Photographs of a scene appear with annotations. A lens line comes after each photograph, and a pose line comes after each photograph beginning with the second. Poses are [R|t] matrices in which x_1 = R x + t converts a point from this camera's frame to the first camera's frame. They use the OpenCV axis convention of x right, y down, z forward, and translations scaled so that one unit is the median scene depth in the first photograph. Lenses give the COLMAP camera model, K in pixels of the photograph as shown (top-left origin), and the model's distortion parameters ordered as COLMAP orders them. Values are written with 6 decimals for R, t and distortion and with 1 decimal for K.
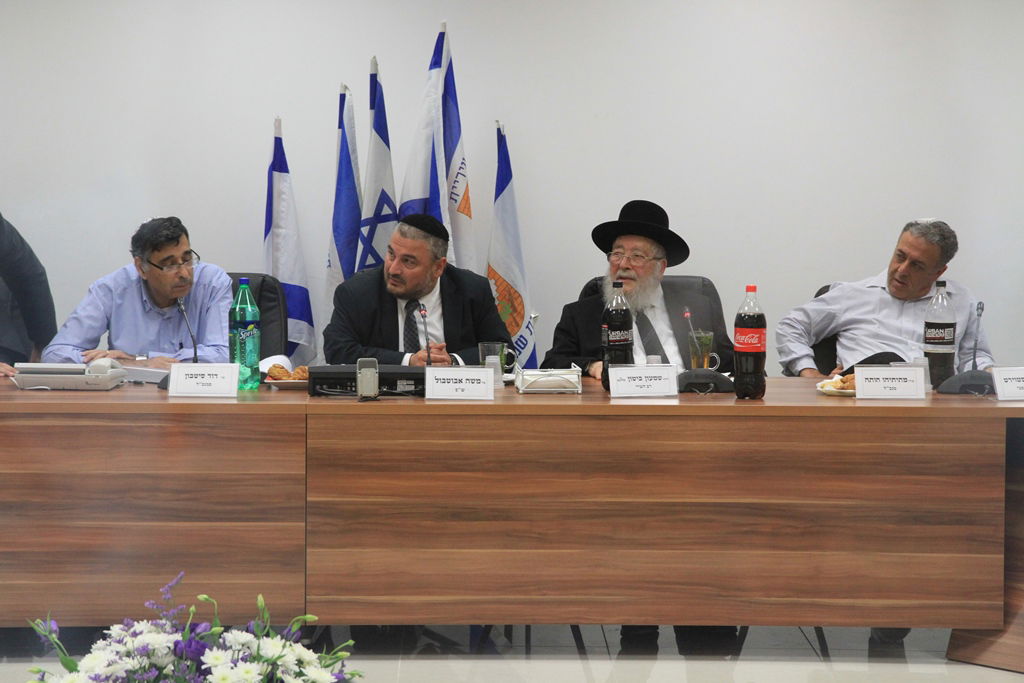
lens RADIAL K [[2501.1, 0, 512.0], [0, 2501.1, 341.5], [0, 0, 1]] dist [0.372181, 0.380118]
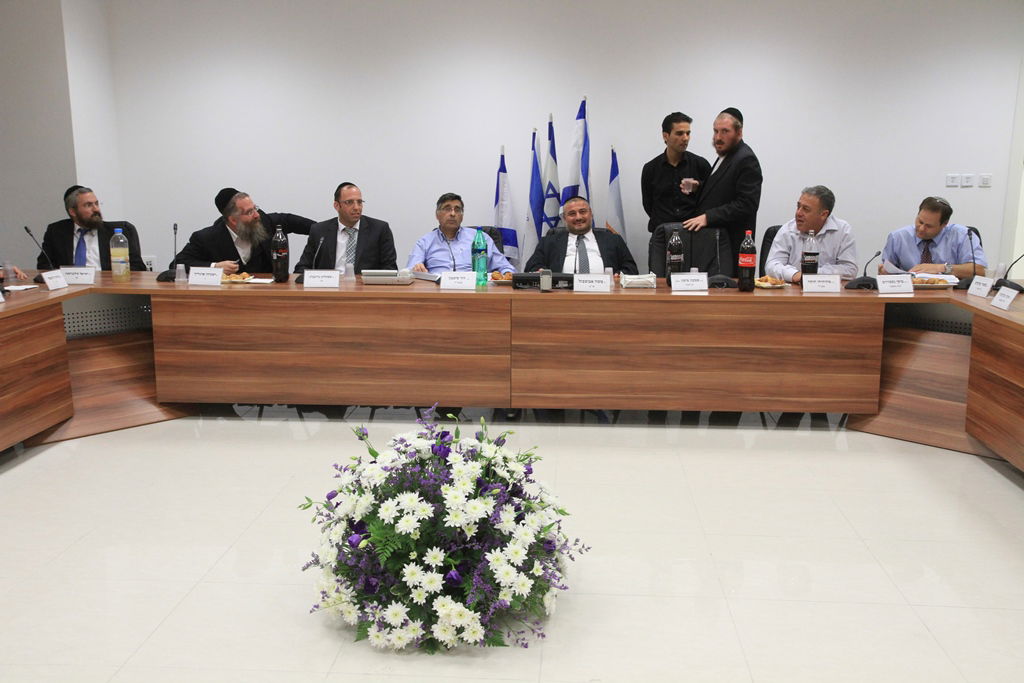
lens RADIAL K [[1040.3, 0, 512.0], [0, 1040.3, 341.5], [0, 0, 1]] dist [-0.000454, 0.018263]
pose [[0.996437, 0.010124, -0.083730, -0.014784], [-0.002730, 0.996121, 0.087946, -0.008160], [0.084296, -0.087404, 0.992600, 0.212783]]
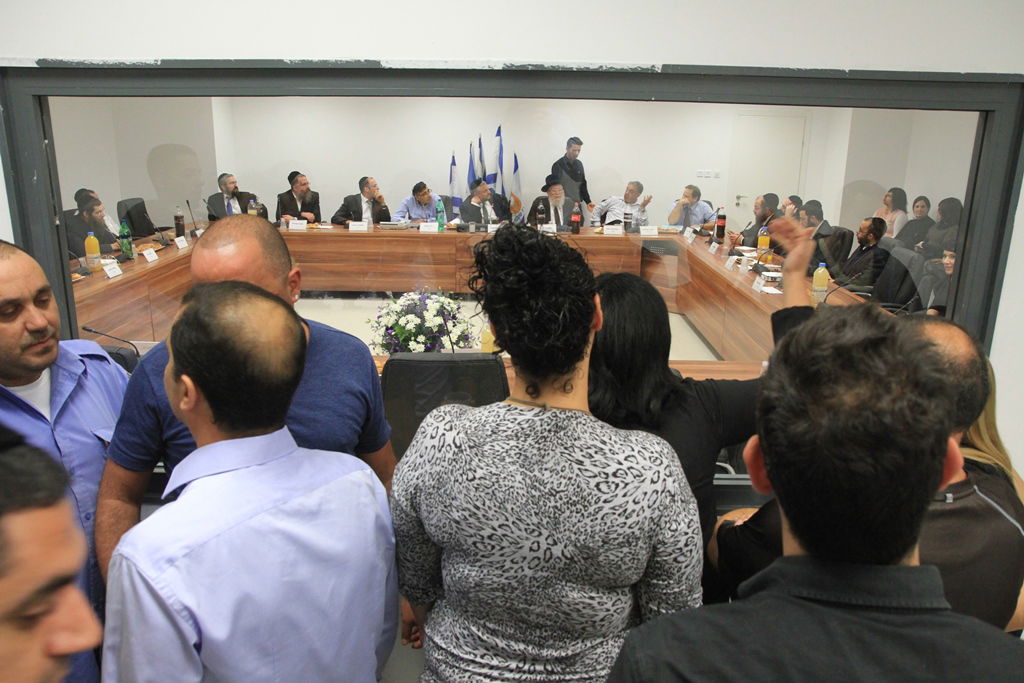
lens RADIAL K [[812.0, 0, 511.0], [0, 812.0, 354.6], [0, 0, 1]] dist [-0.101778, 0.123772]
pose [[0.999360, 0.016839, -0.031563, 0.040936], [-0.010493, 0.981461, 0.191375, -0.030448], [0.034200, -0.190921, 0.981009, -0.214195]]
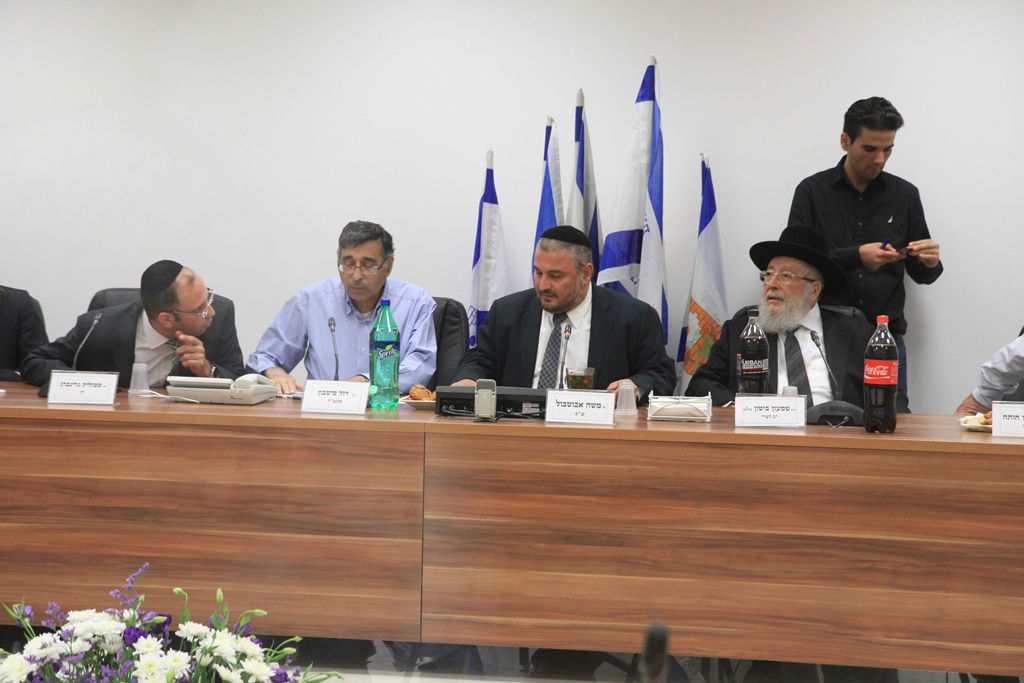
lens RADIAL K [[2501.1, 0, 512.0], [0, 2501.1, 341.5], [0, 0, 1]] dist [0.372181, 0.380118]
pose [[0.981424, 0.023669, -0.190388, 0.142653], [-0.028519, 0.999334, -0.022774, 0.014084], [0.189722, 0.027781, 0.981445, 0.013081]]
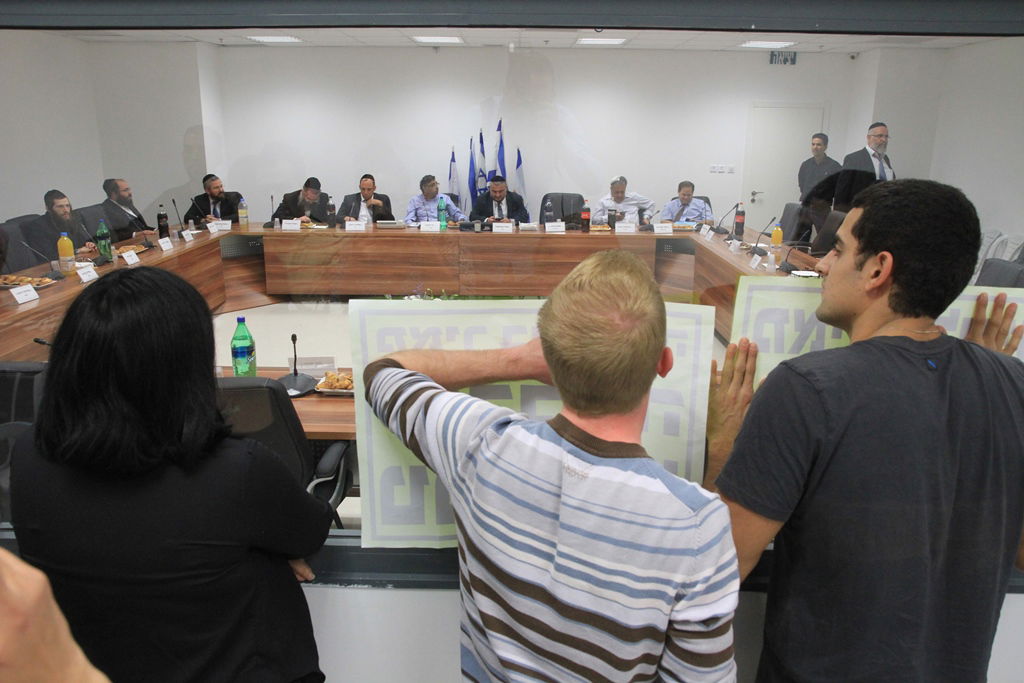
lens RADIAL K [[812.0, 0, 511.0], [0, 812.0, 354.6], [0, 0, 1]] dist [-0.101778, 0.123772]
pose [[0.999469, 0.009275, -0.031248, 0.028302], [-0.003197, 0.981934, 0.189197, -0.023185], [0.032438, -0.188997, 0.981442, -0.145887]]
